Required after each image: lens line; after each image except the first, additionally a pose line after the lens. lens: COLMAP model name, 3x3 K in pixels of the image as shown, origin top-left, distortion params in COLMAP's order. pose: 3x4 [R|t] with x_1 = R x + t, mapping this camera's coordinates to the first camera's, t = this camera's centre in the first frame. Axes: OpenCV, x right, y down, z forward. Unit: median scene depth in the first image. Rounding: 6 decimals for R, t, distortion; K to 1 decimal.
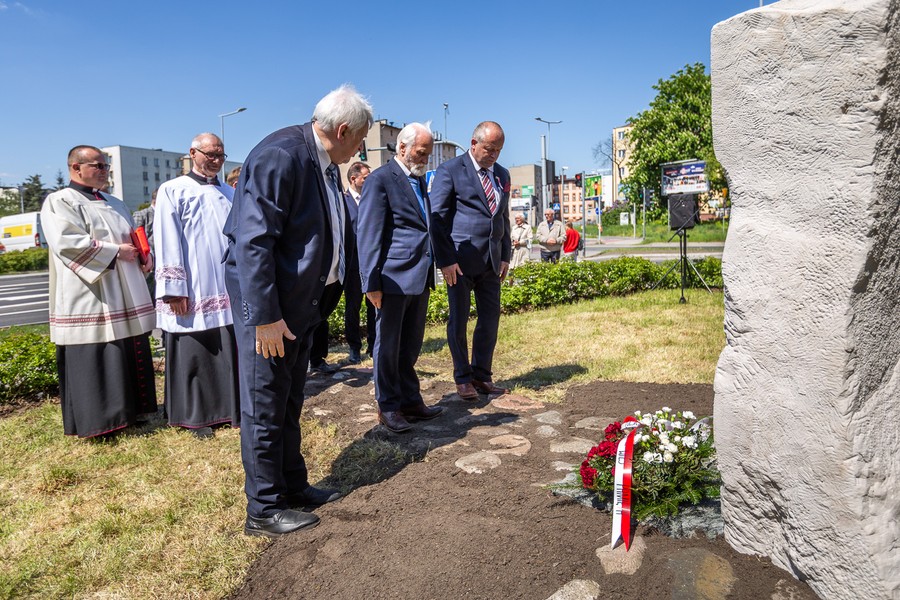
lens RADIAL K [[652.2, 0, 450.0], [0, 652.2, 300.0], [0, 0, 1]] dist [0.003985, 0.000732]
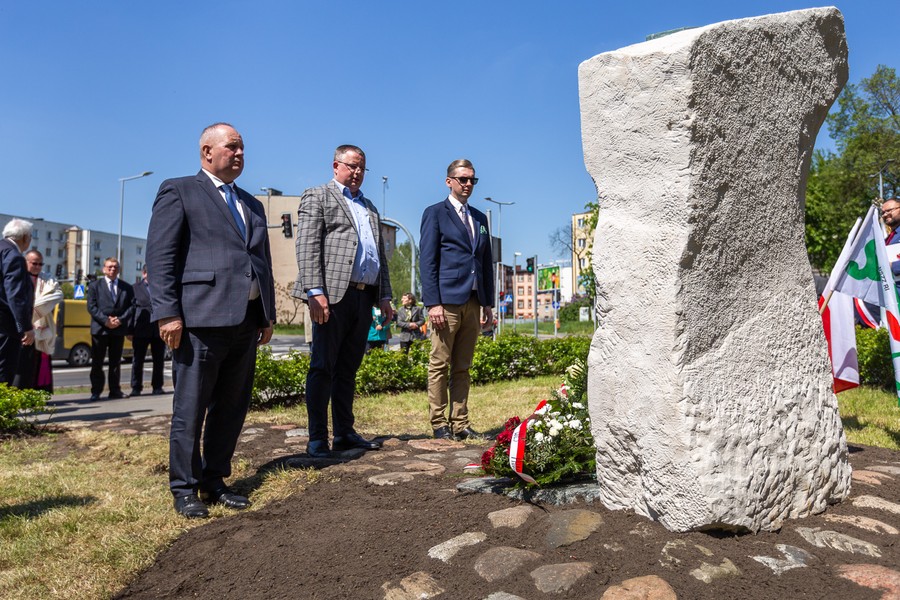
lens RADIAL K [[748.4, 0, 450.0], [0, 748.4, 300.0], [0, 0, 1]] dist [0.009400, 0.002281]
pose [[0.995827, 0.030781, 0.085919, 0.046856], [-0.019378, 0.991256, -0.130523, 0.226643], [-0.089185, 0.128313, 0.987715, -0.348280]]
